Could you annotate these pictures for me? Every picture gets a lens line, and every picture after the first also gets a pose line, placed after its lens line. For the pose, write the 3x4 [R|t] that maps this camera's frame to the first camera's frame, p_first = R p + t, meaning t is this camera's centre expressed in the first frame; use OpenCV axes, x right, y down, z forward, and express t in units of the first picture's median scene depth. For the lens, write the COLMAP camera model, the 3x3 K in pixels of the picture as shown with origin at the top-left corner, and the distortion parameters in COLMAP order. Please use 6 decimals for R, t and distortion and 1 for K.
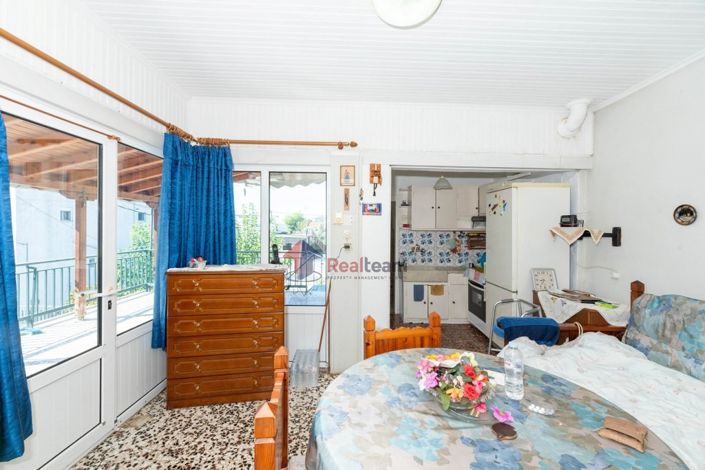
lens RADIAL K [[294.9, 0, 345.4], [0, 294.9, 229.1], [0, 0, 1]] dist [-0.002642, -0.000169]
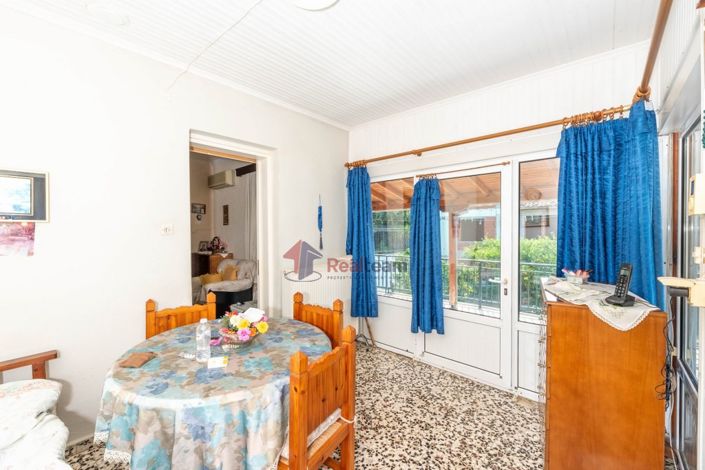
lens RADIAL K [[294.9, 0, 350.0], [0, 294.9, 233.0], [0, 0, 1]] dist [-0.002642, -0.000169]
pose [[-0.653376, -0.007153, -0.757000, 0.636663], [-0.011779, 0.999930, 0.000718, 0.006840], [0.756942, 0.009386, -0.653415, 1.302228]]
